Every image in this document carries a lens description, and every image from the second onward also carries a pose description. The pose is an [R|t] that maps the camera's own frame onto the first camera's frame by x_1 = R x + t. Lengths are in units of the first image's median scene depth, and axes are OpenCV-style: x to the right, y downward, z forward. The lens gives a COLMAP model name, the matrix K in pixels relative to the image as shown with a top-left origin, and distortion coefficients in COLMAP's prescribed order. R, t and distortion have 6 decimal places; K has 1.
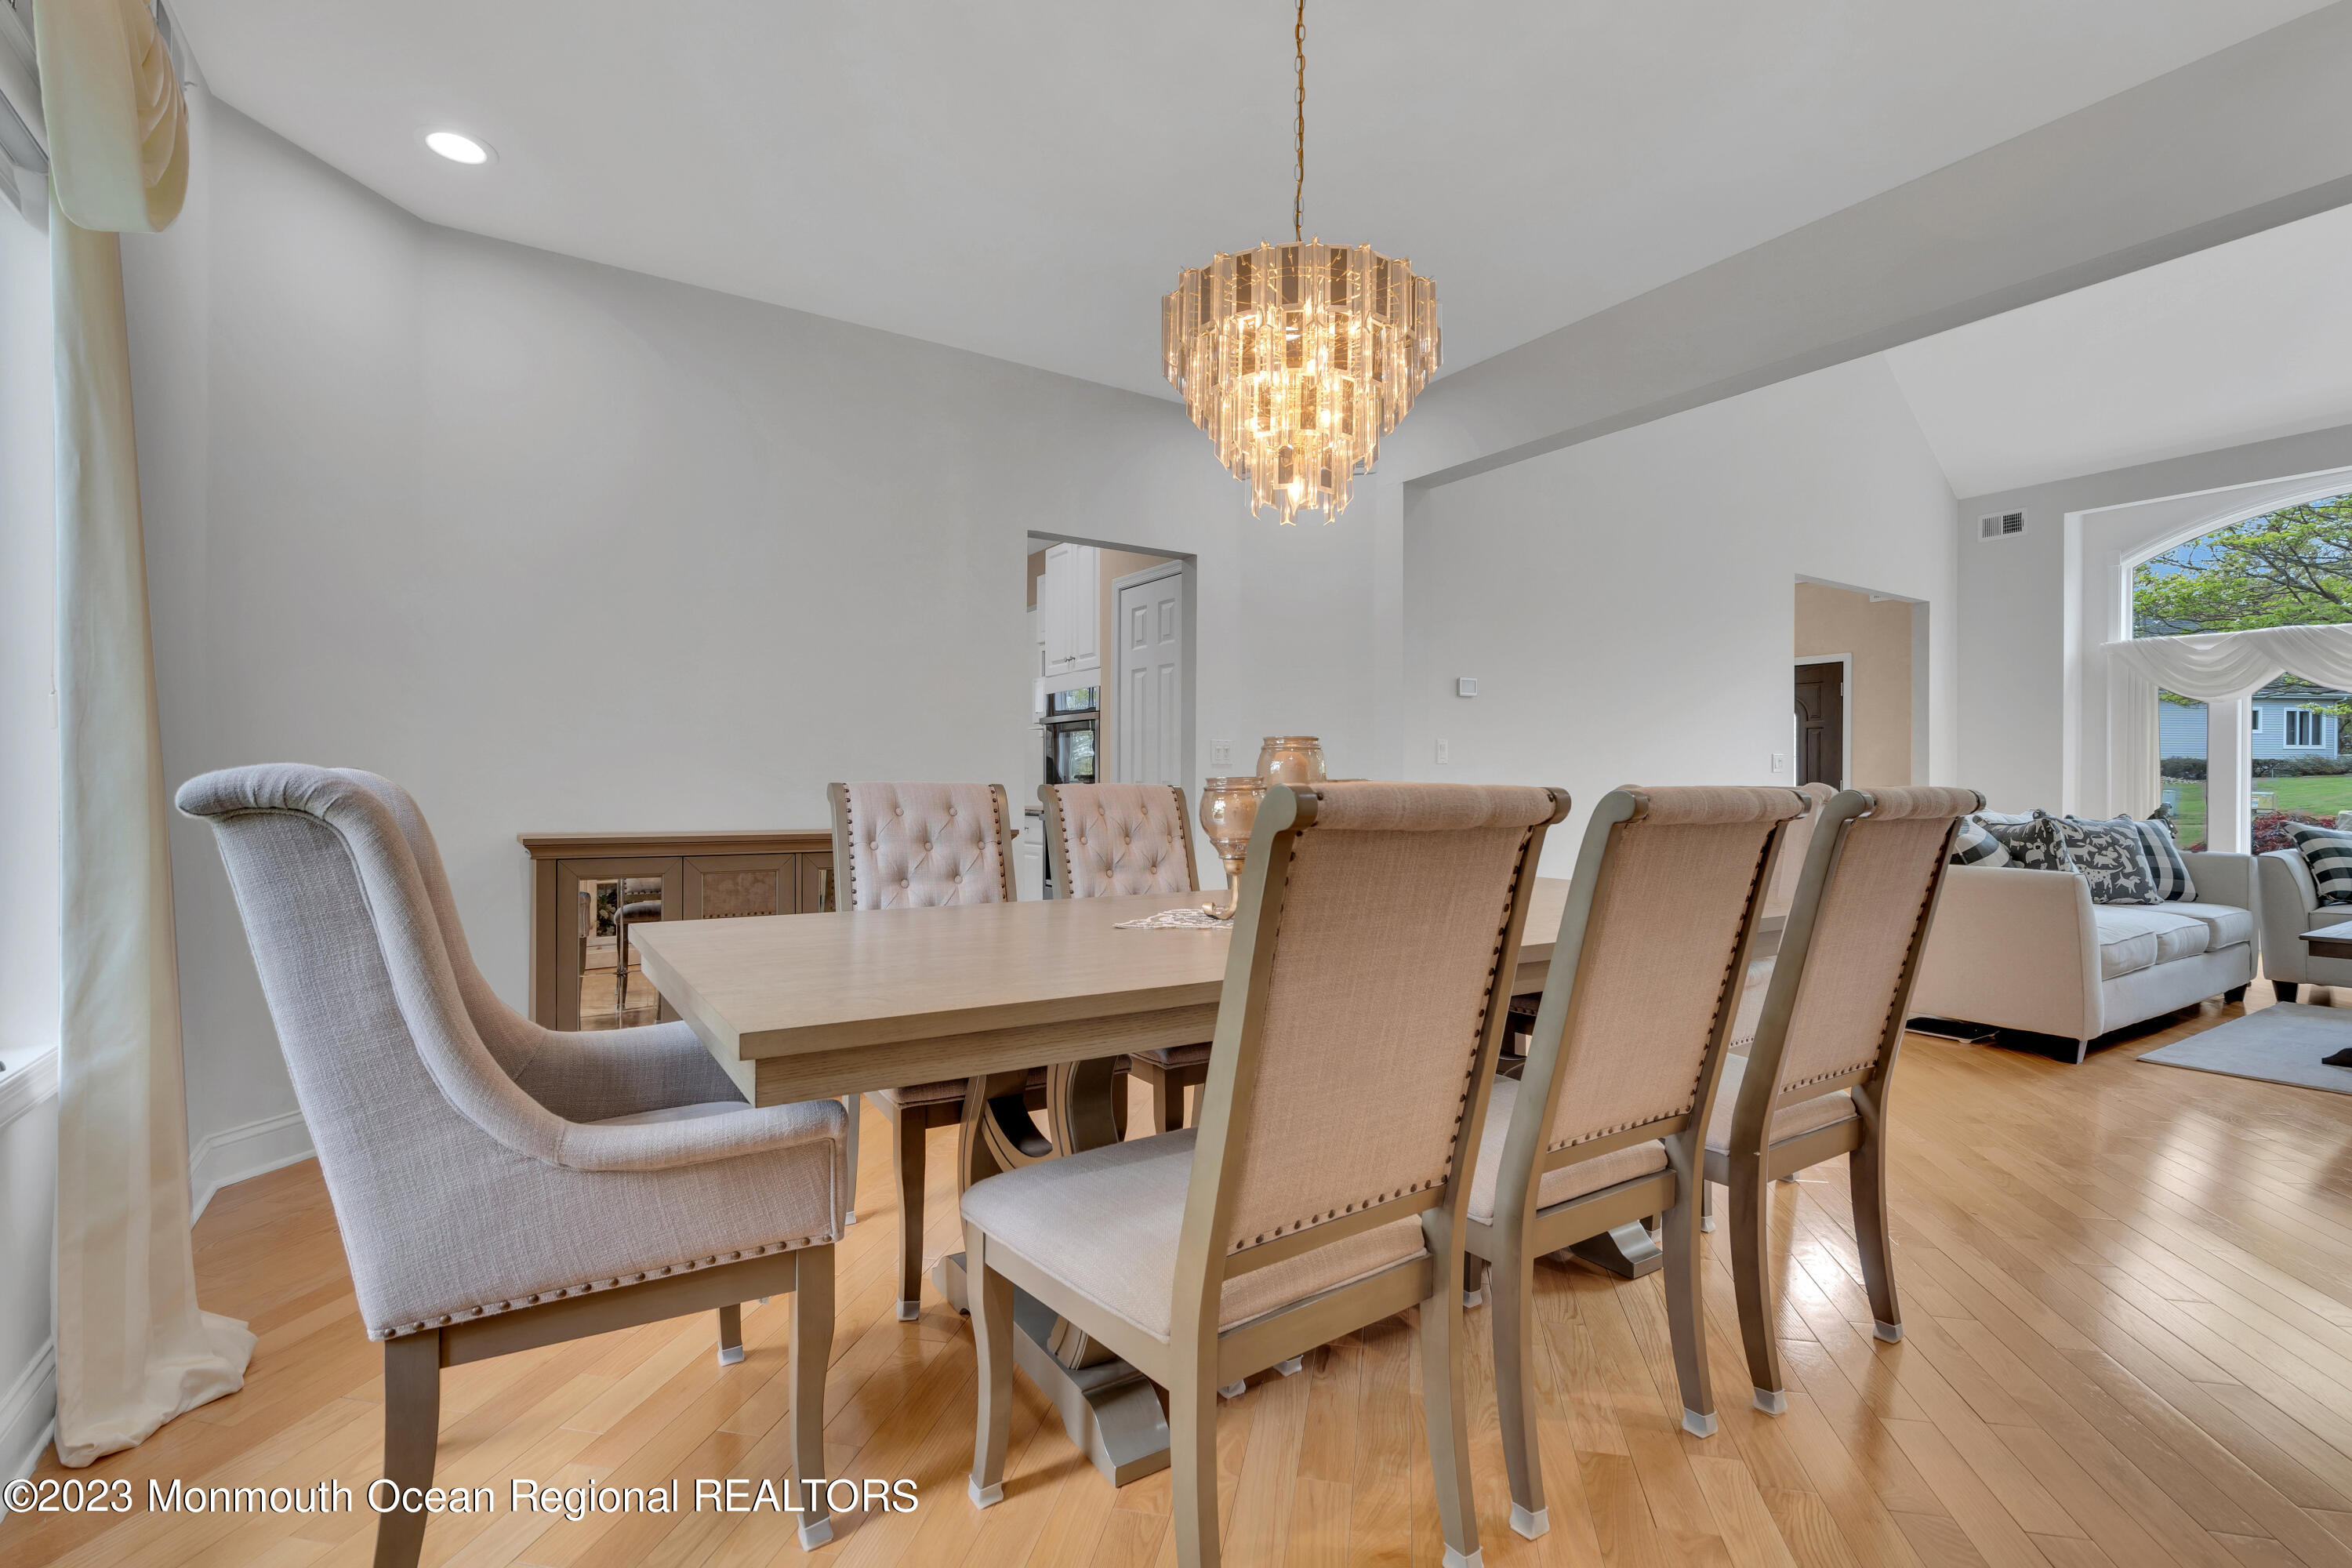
lens RADIAL K [[1067.6, 0, 1164.3], [0, 1067.6, 782.3], [0, 0, 1]] dist [-0.005343, 0.001739]
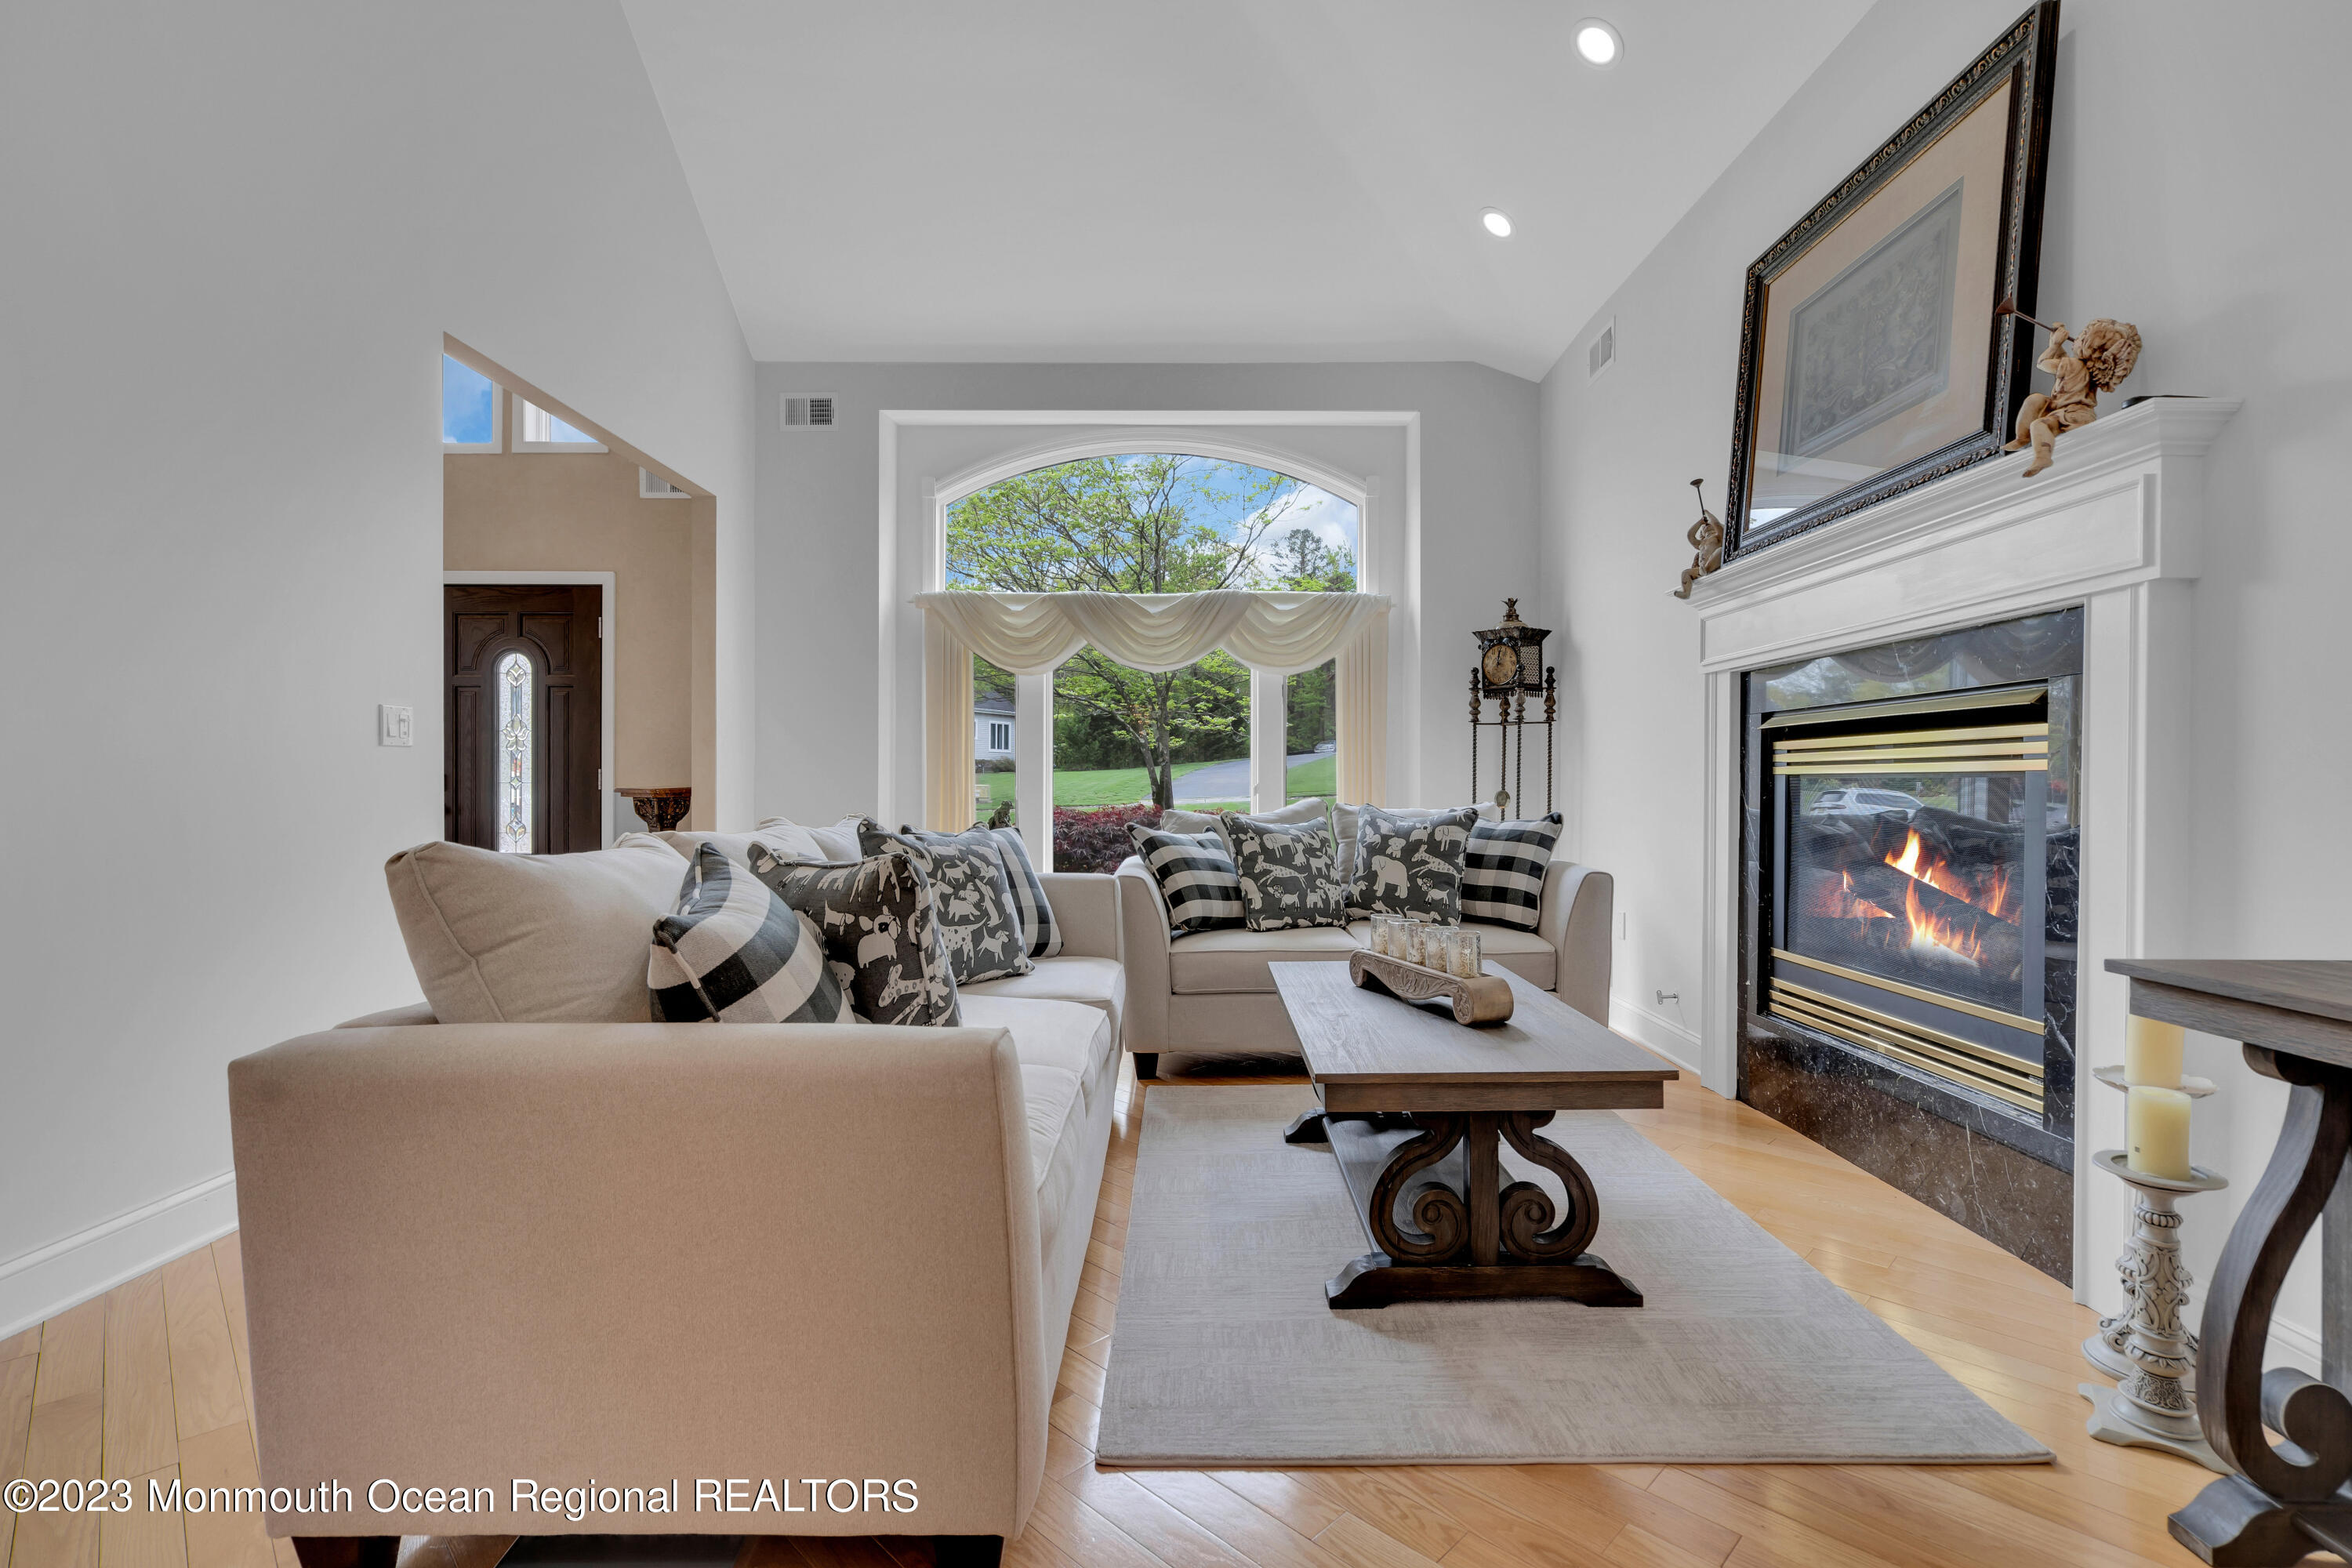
lens RADIAL K [[1067.6, 0, 1197.6], [0, 1067.6, 787.1], [0, 0, 1]] dist [-0.005343, 0.001739]
pose [[0.527878, -0.006253, 0.849297, 0.473068], [-0.001671, 0.999963, 0.008401, 0.005361], [-0.849319, -0.005854, 0.527848, 0.599196]]
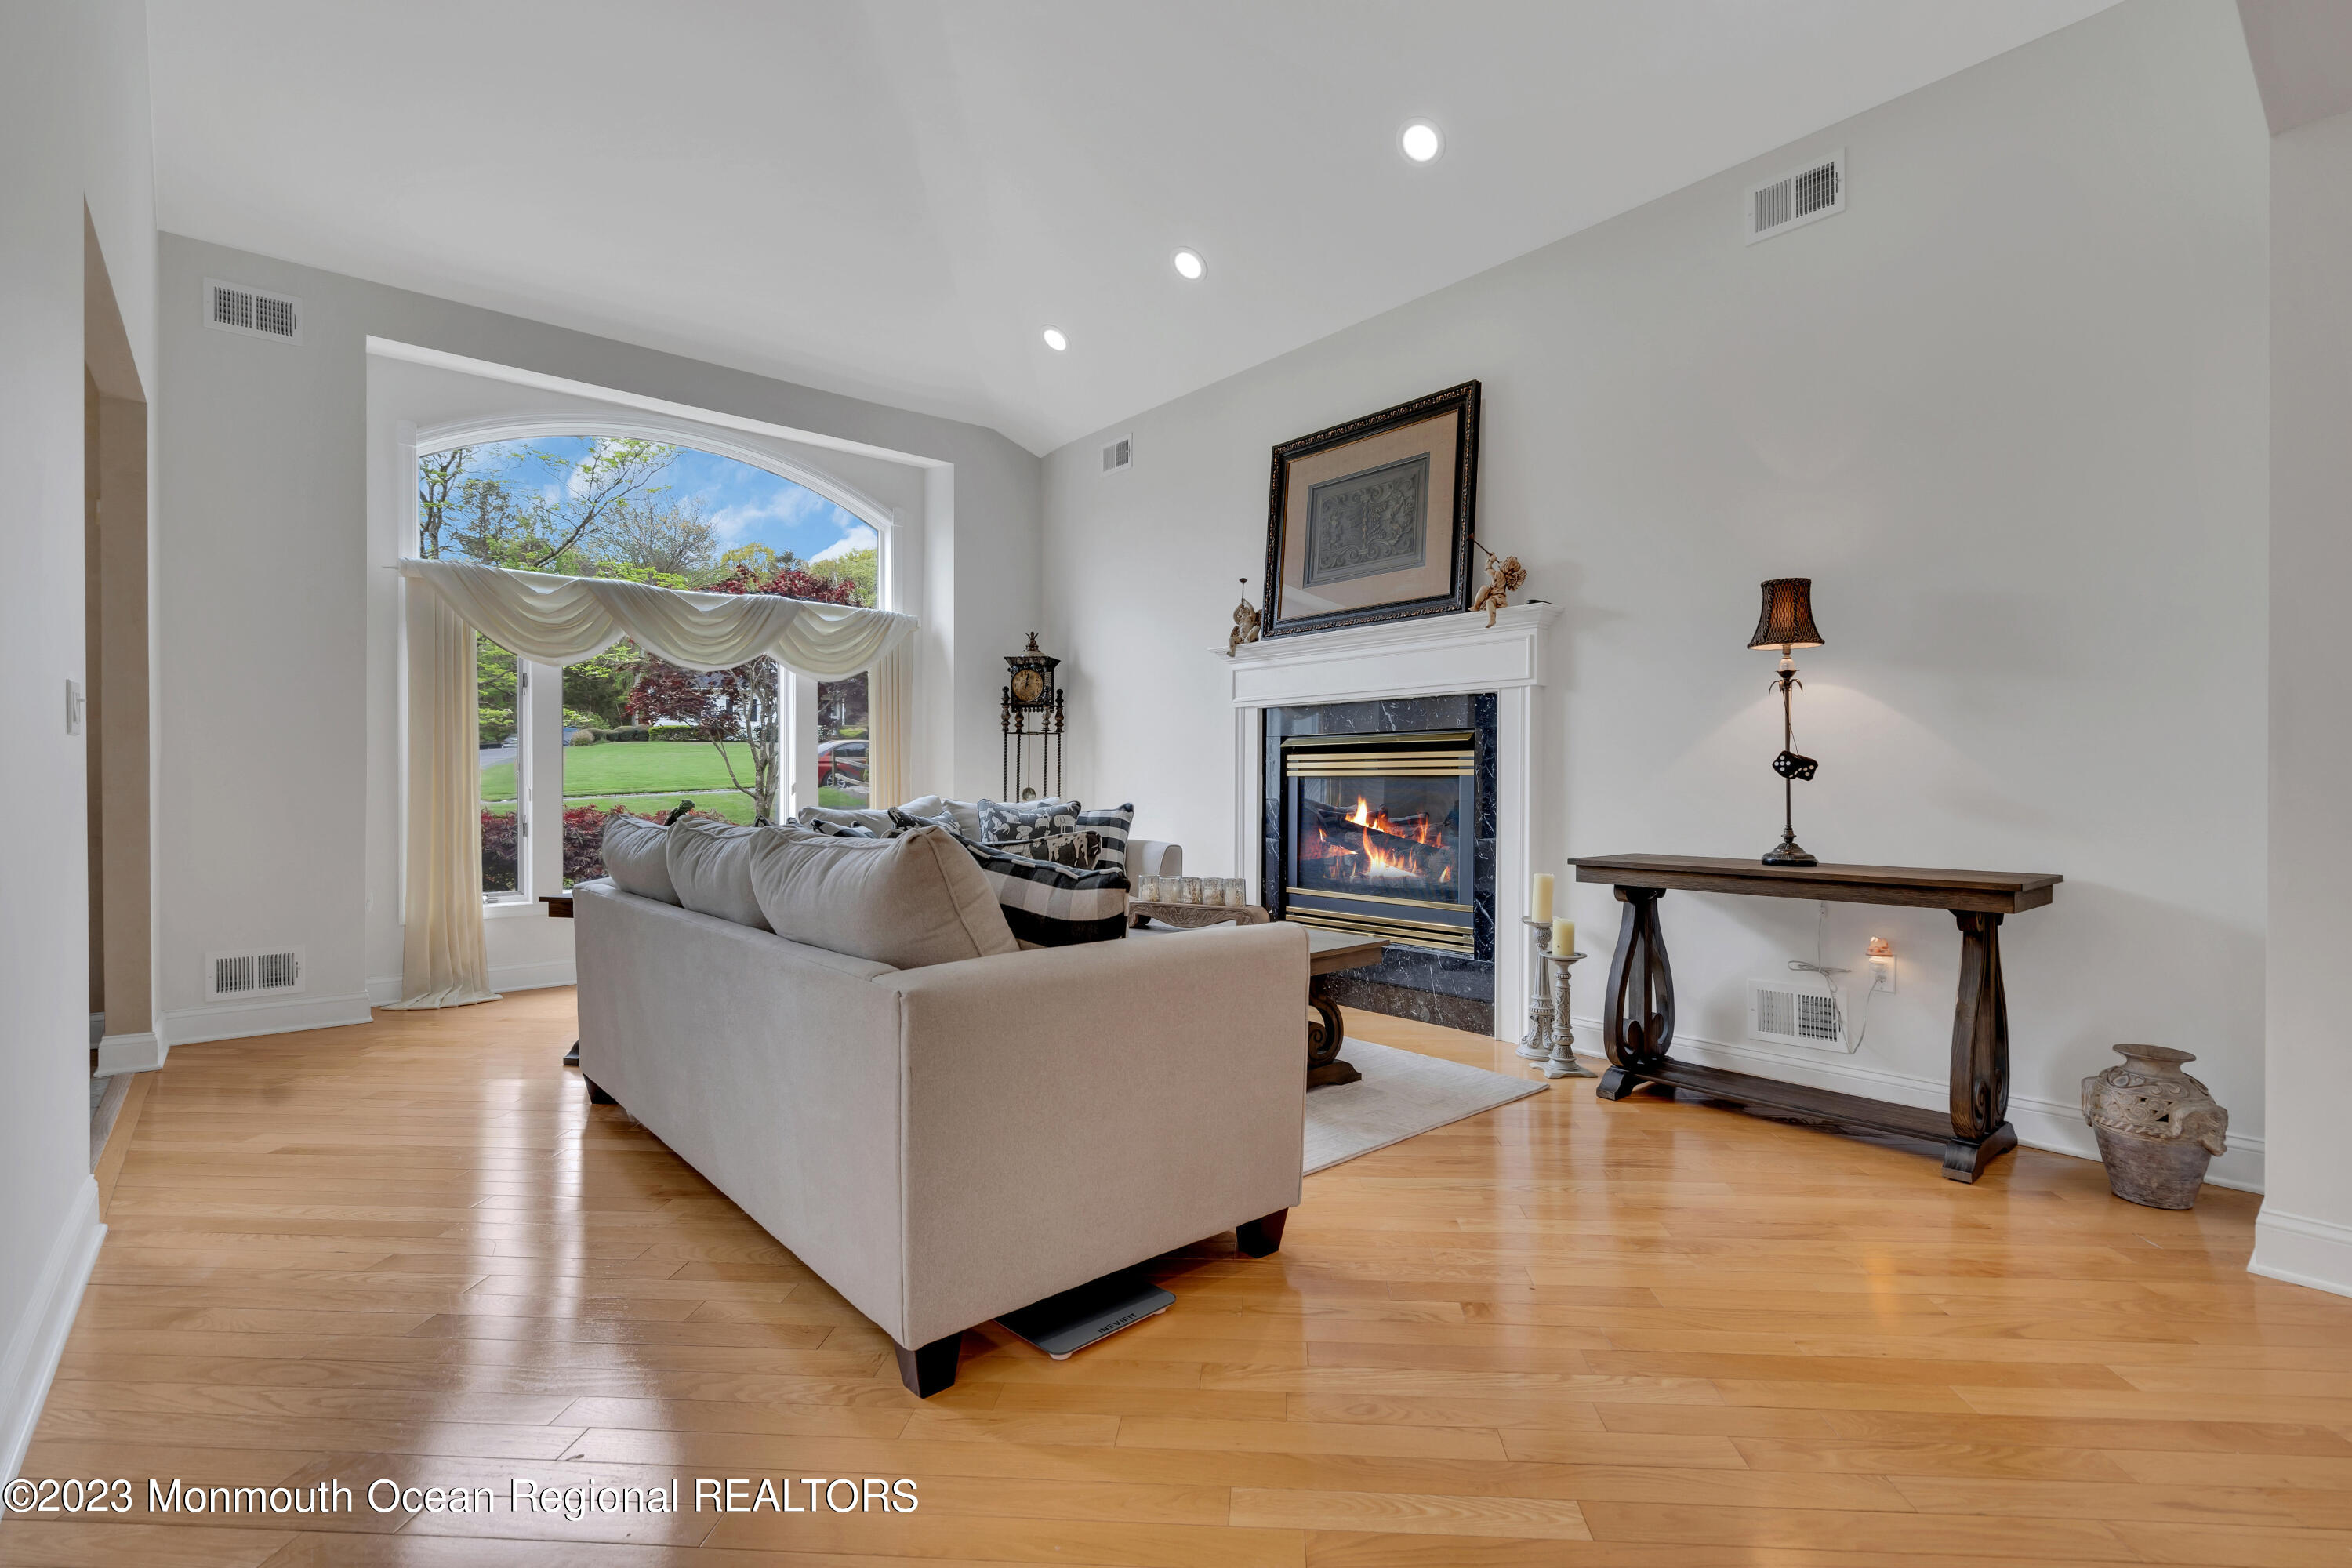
lens RADIAL K [[1067.6, 0, 1205.2], [0, 1067.6, 789.2], [0, 0, 1]] dist [-0.005343, 0.001739]
pose [[-0.166643, -0.010398, 0.985963, 0.220699], [-0.002679, 0.999945, 0.010092, 0.005144], [-0.986014, -0.000960, -0.166661, 0.891783]]
